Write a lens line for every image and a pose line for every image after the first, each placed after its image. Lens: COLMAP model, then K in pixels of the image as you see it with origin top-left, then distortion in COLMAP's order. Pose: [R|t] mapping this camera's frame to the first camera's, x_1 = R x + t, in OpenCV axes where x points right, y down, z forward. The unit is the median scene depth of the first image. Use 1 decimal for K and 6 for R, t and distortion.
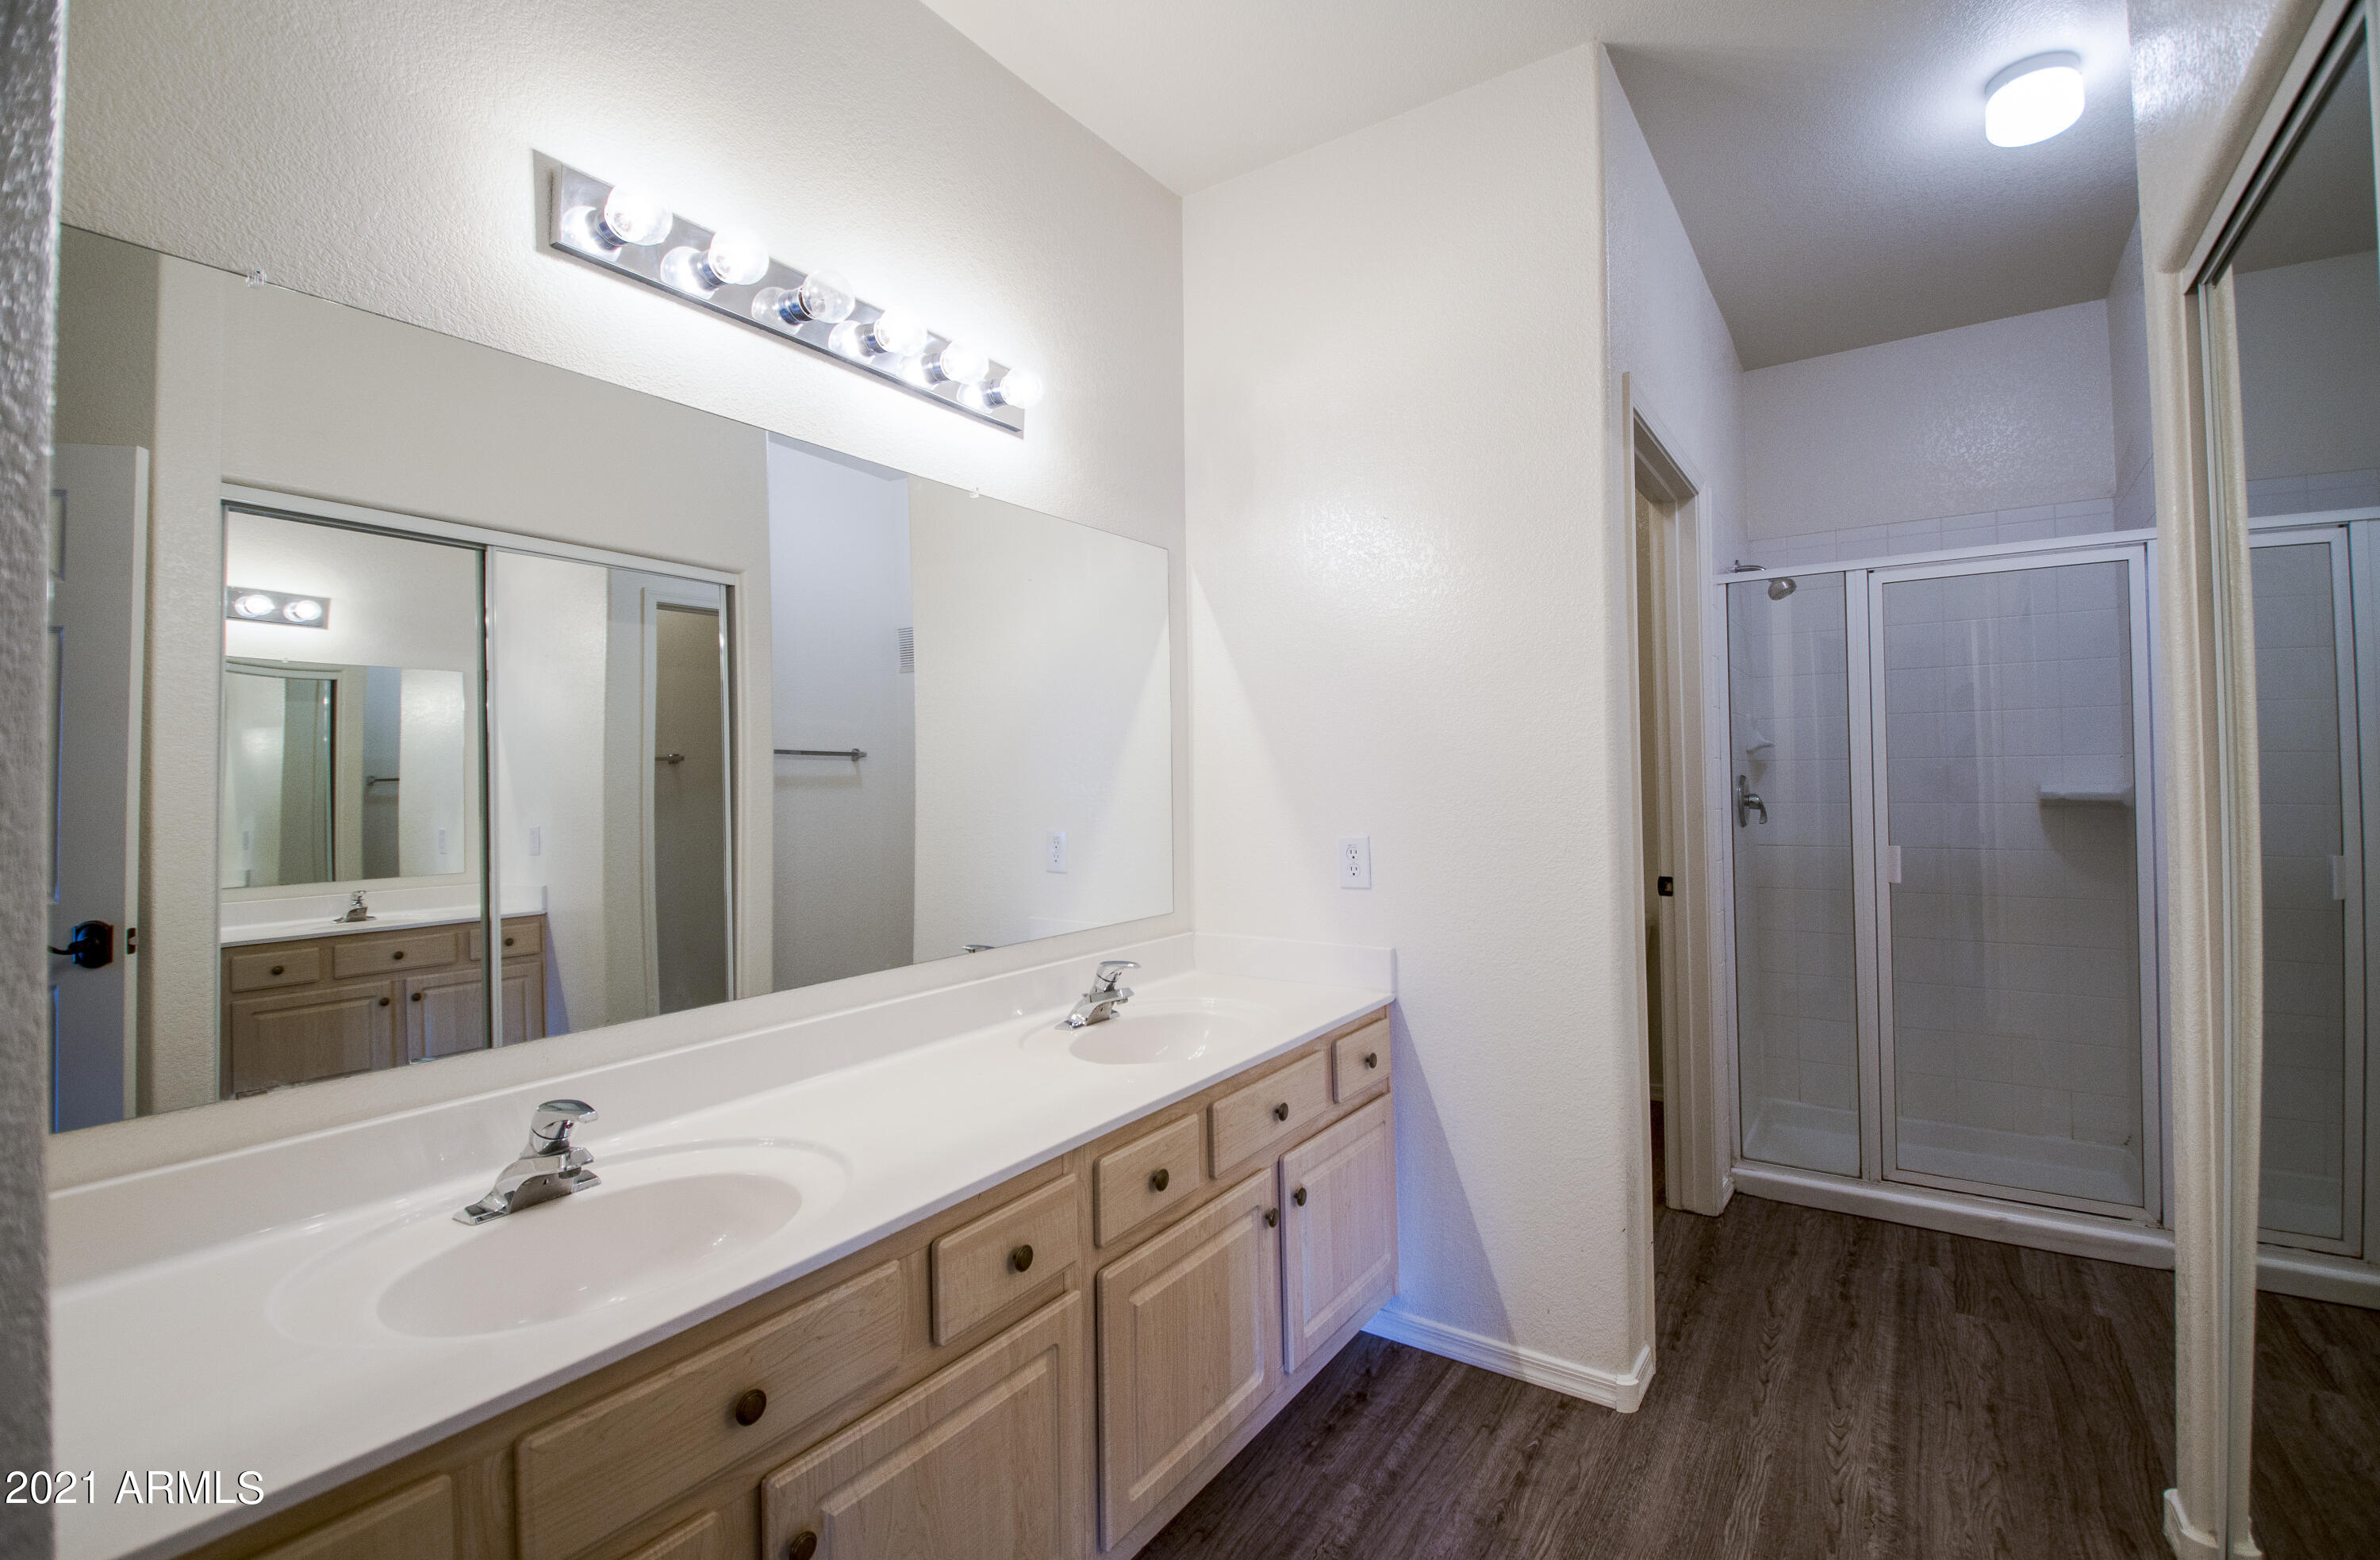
lens RADIAL K [[1058.7, 0, 1198.7], [0, 1058.7, 764.5], [0, 0, 1]] dist [0.046361, -0.042007]
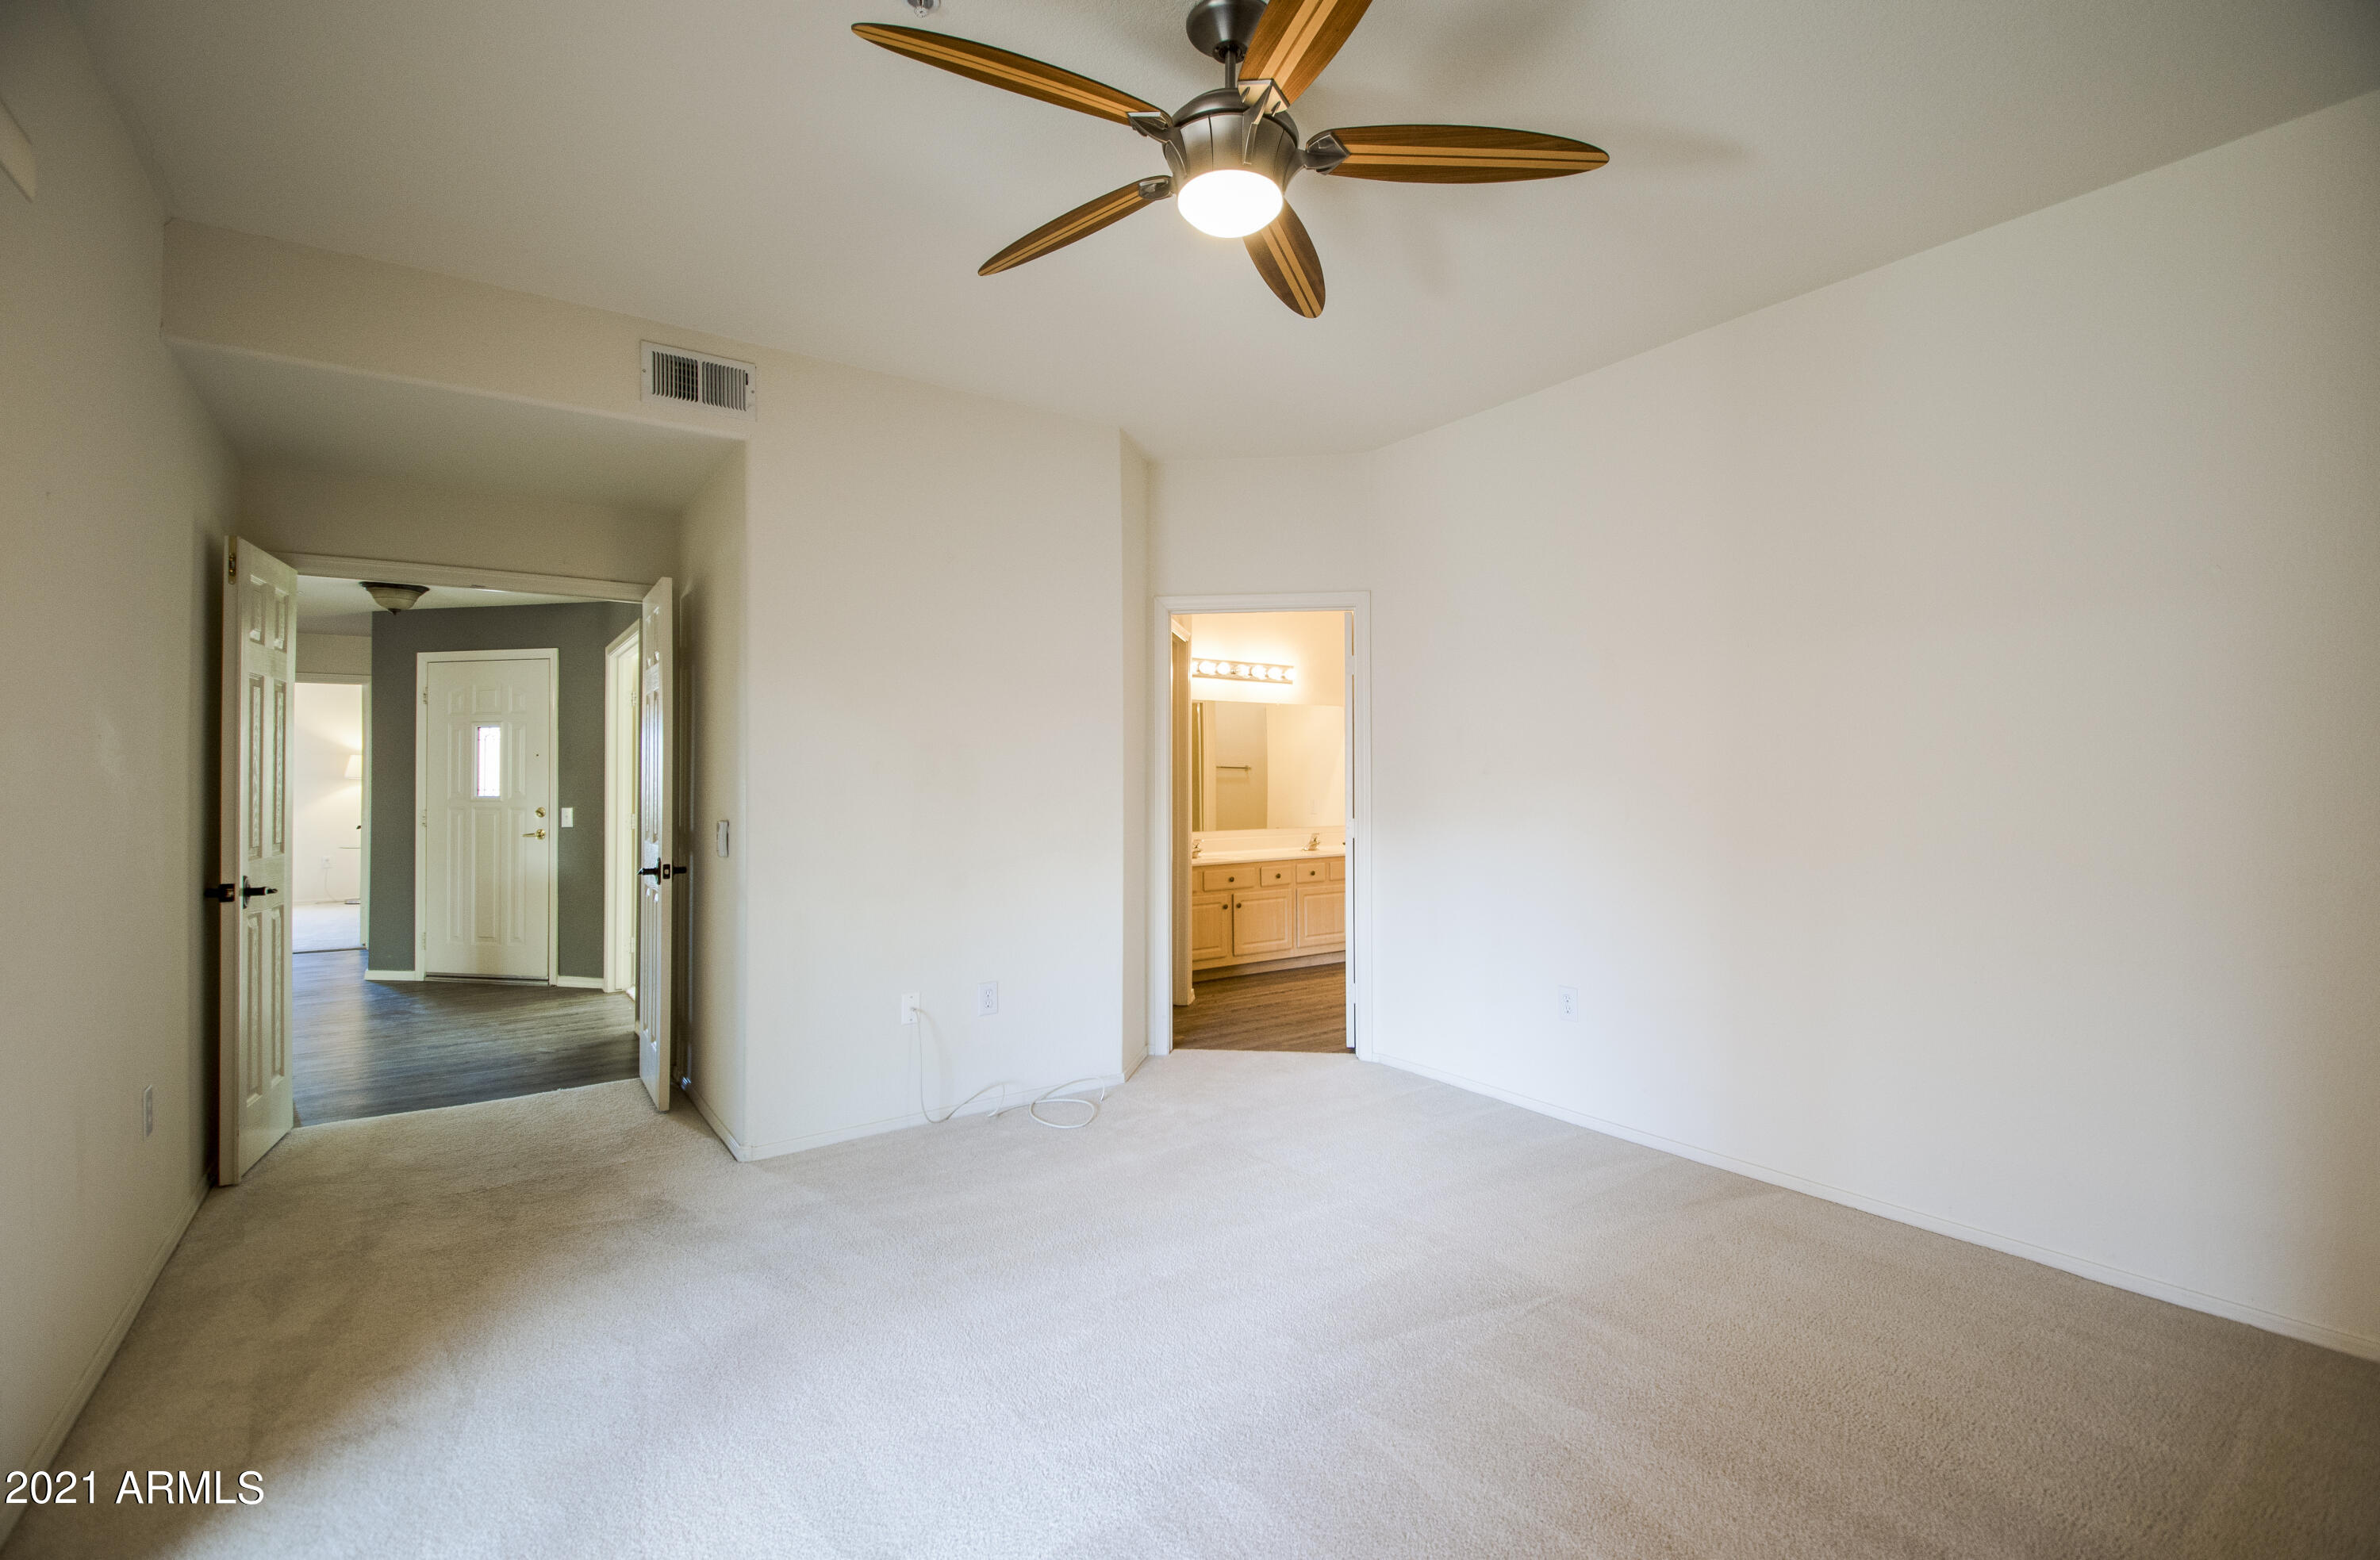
lens RADIAL K [[1058.7, 0, 1198.7], [0, 1058.7, 764.5], [0, 0, 1]] dist [0.046361, -0.042007]
pose [[0.937454, 0.003354, -0.348092, 0.322196], [-0.002187, 0.999991, 0.003748, -0.021435], [0.348101, -0.002752, 0.937453, -1.006563]]
